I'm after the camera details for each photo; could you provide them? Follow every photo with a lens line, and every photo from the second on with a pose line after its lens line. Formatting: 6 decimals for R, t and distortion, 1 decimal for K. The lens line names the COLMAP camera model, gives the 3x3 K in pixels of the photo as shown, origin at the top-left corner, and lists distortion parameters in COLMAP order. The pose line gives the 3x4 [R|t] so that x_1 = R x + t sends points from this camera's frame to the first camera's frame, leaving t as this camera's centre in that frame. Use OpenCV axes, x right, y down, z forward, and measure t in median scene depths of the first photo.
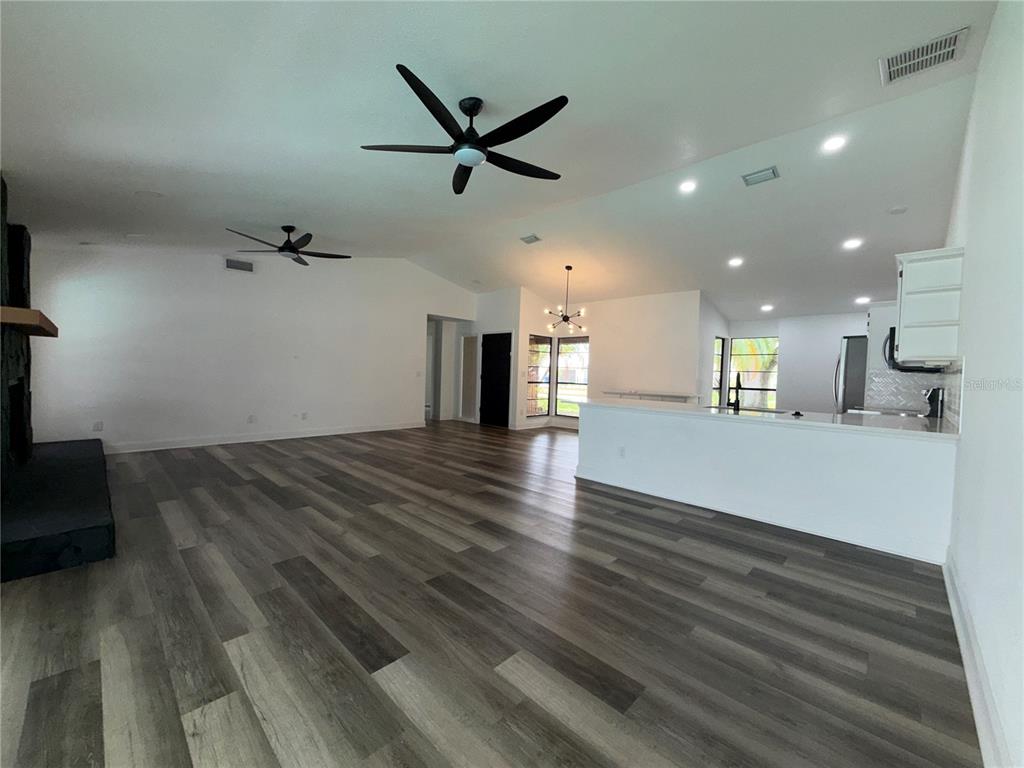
lens RADIAL K [[408.6, 0, 508.2], [0, 408.6, 385.4], [0, 0, 1]] dist [-0.000417, 0.000030]
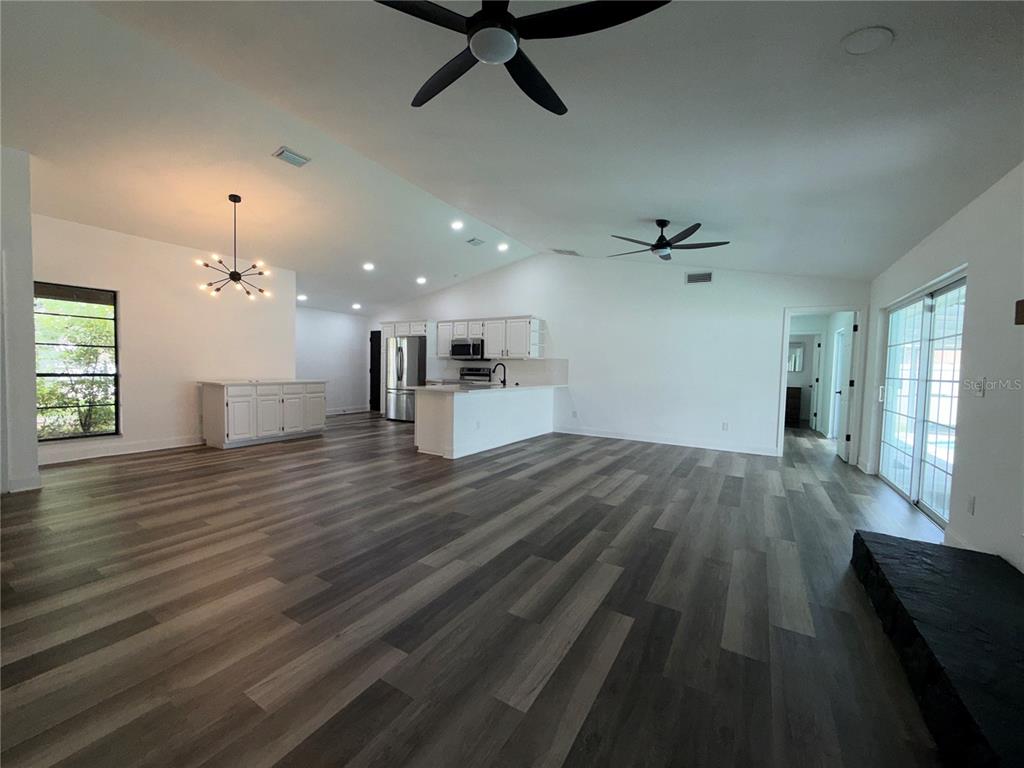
lens RADIAL K [[408.6, 0, 508.2], [0, 408.6, 385.4], [0, 0, 1]] dist [-0.000417, 0.000030]
pose [[-0.220348, -0.080146, 0.972123, -1.245001], [0.001312, 0.996593, 0.082460, -0.088440], [-0.975420, 0.019445, -0.219492, 1.478656]]
